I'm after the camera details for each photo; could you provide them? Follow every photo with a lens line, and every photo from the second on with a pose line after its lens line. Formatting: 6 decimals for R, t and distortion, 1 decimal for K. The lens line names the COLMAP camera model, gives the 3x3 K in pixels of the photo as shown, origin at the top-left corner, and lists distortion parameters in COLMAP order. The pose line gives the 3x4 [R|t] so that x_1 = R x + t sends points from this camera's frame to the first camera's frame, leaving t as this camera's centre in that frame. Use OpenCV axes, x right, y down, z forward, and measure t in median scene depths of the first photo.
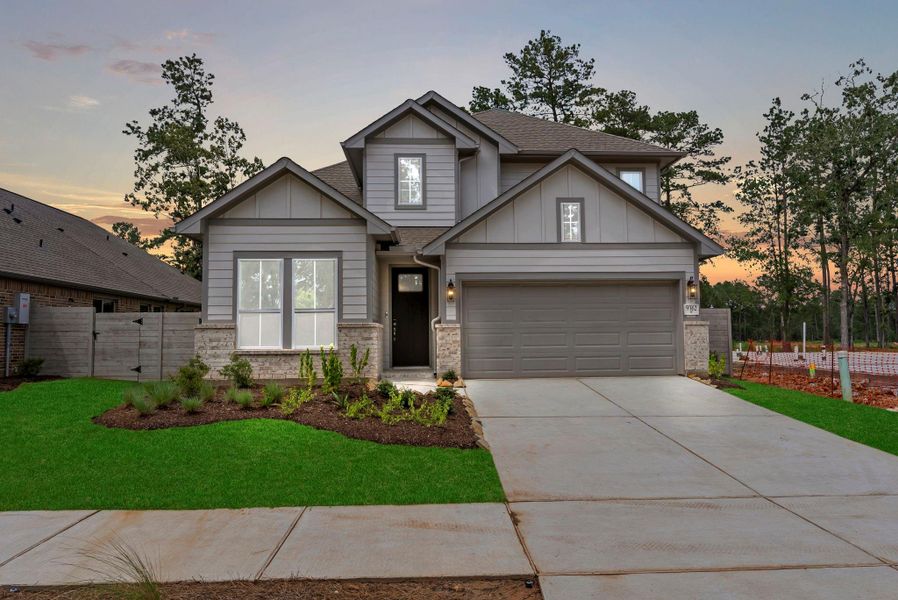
lens RADIAL K [[599.1, 0, 461.8], [0, 599.1, 294.8], [0, 0, 1]] dist [0.015364, -0.014111]
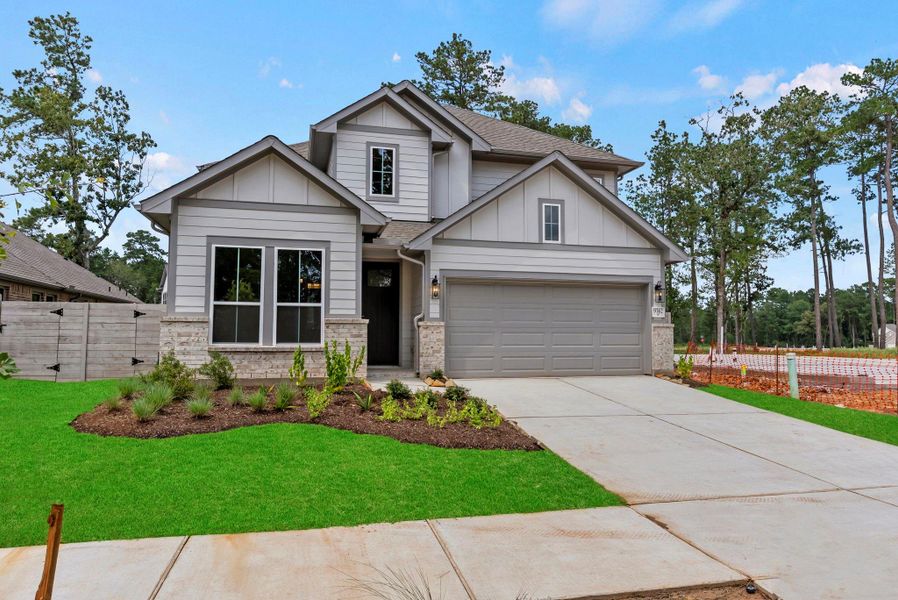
lens RADIAL K [[599.1, 0, 462.3], [0, 599.1, 288.6], [0, 0, 1]] dist [0.015364, -0.014111]
pose [[0.978021, 0.030434, 0.206275, -0.150961], [-0.028332, 0.999512, -0.013138, 0.005665], [-0.206574, 0.007005, 0.978406, 0.037948]]
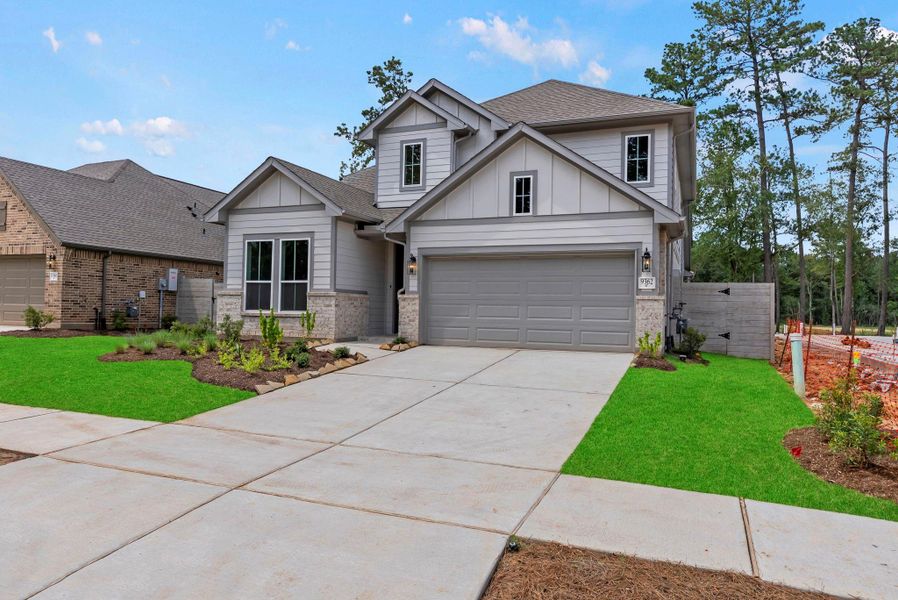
lens RADIAL K [[599.1, 0, 457.7], [0, 599.1, 298.2], [0, 0, 1]] dist [0.015364, -0.014111]
pose [[0.903889, 0.017168, -0.427422, 0.455112], [0.002709, 0.998945, 0.045853, 0.004050], [0.427758, -0.042604, 0.902889, 0.033322]]
